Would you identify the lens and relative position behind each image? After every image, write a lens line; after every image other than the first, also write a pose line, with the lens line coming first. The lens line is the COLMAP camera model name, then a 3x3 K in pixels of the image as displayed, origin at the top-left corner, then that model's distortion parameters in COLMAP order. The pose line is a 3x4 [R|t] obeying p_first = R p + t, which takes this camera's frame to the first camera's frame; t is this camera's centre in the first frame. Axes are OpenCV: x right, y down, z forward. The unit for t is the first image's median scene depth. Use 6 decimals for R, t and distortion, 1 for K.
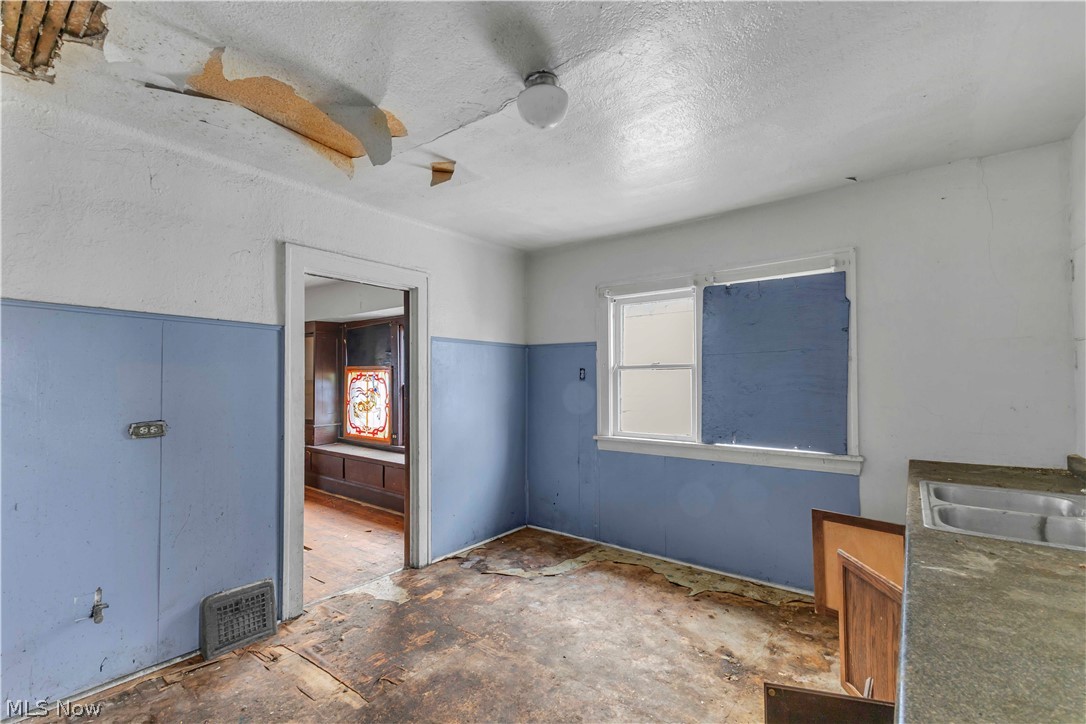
lens RADIAL K [[476.6, 0, 530.8], [0, 476.6, 367.8], [0, 0, 1]] dist [0.012182, -0.000056]
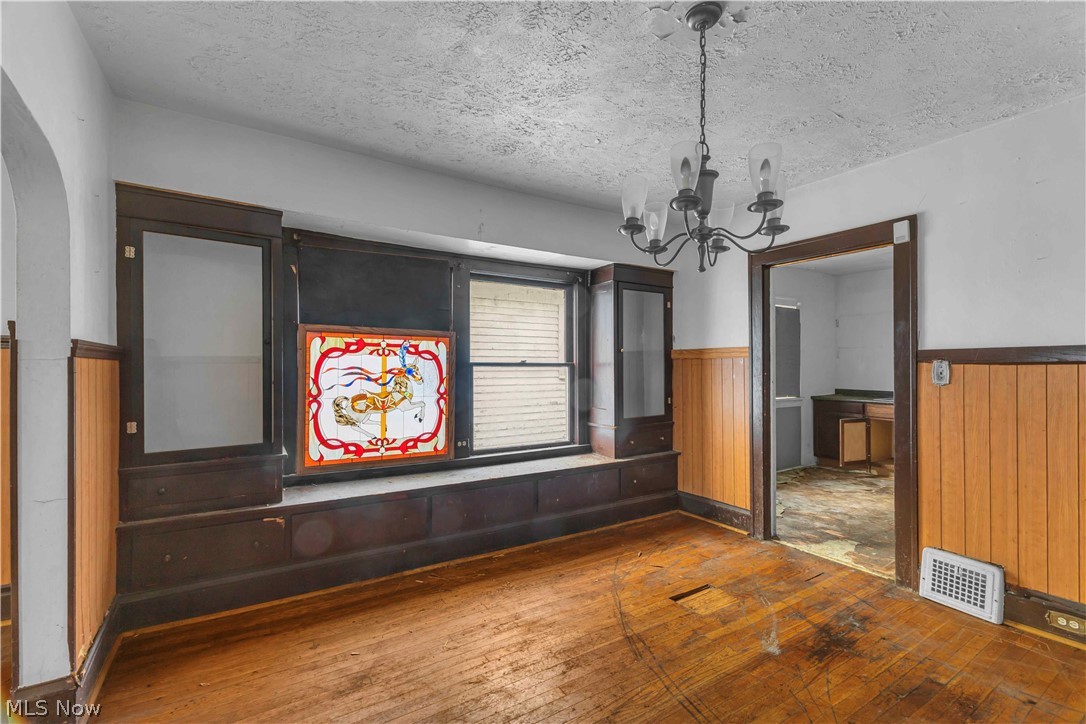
lens RADIAL K [[476.6, 0, 530.8], [0, 476.6, 367.8], [0, 0, 1]] dist [0.012182, -0.000056]
pose [[0.335819, 0.006014, 0.941907, -1.451644], [-0.024498, 0.999697, 0.002351, 0.066492], [-0.941608, -0.023864, 0.335864, 1.197130]]
